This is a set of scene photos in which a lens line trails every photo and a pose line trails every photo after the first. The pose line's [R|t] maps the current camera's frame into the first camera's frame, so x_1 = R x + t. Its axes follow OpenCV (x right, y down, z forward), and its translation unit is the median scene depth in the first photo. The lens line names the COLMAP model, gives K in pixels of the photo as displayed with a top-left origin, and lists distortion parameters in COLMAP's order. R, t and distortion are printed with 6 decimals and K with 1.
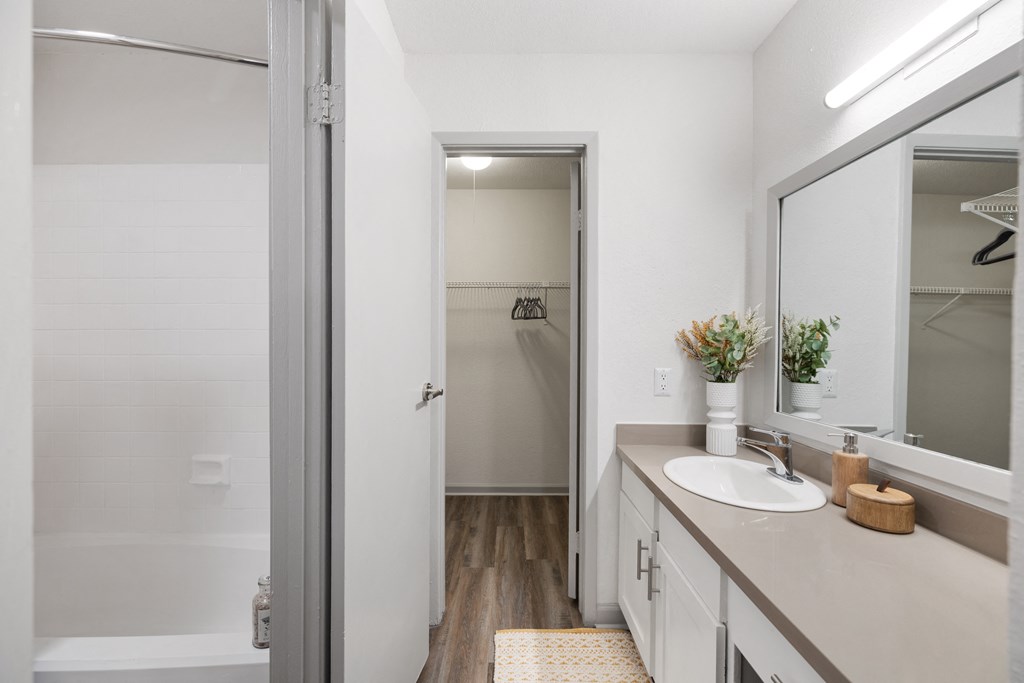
lens RADIAL K [[430.0, 0, 512.0], [0, 430.0, 341.5], [0, 0, 1]] dist [-0.001945, -0.000082]
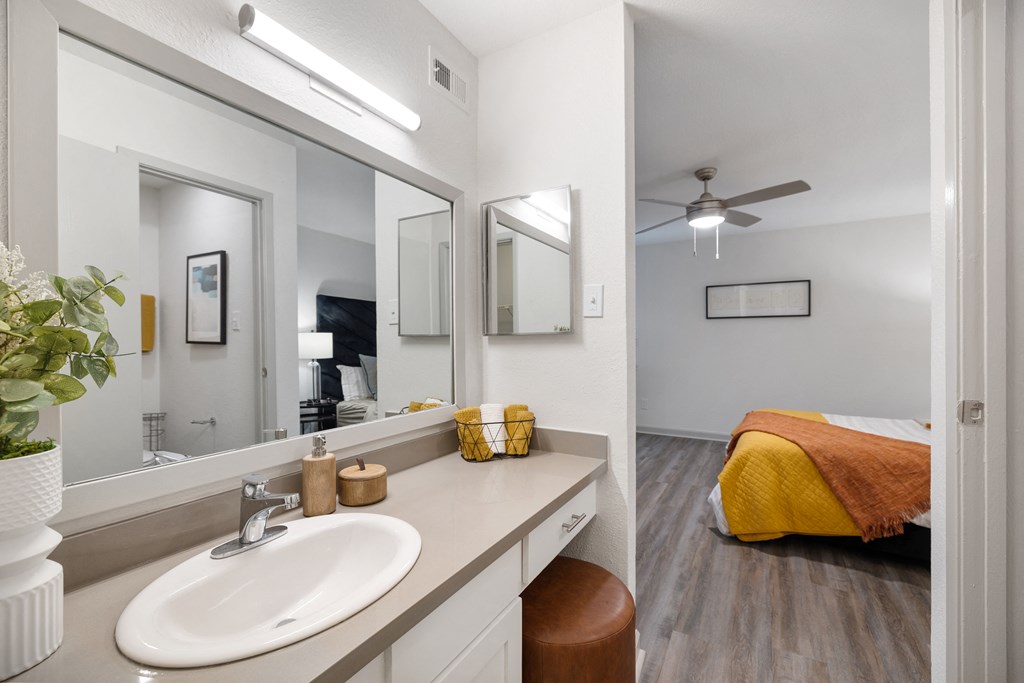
lens RADIAL K [[430.0, 0, 512.0], [0, 430.0, 341.5], [0, 0, 1]] dist [-0.001945, -0.000082]
pose [[-0.864232, -0.003913, 0.503078, -0.047068], [0.000767, 0.999958, 0.009094, 0.002023], [-0.503093, 0.008245, -0.864193, 1.759976]]
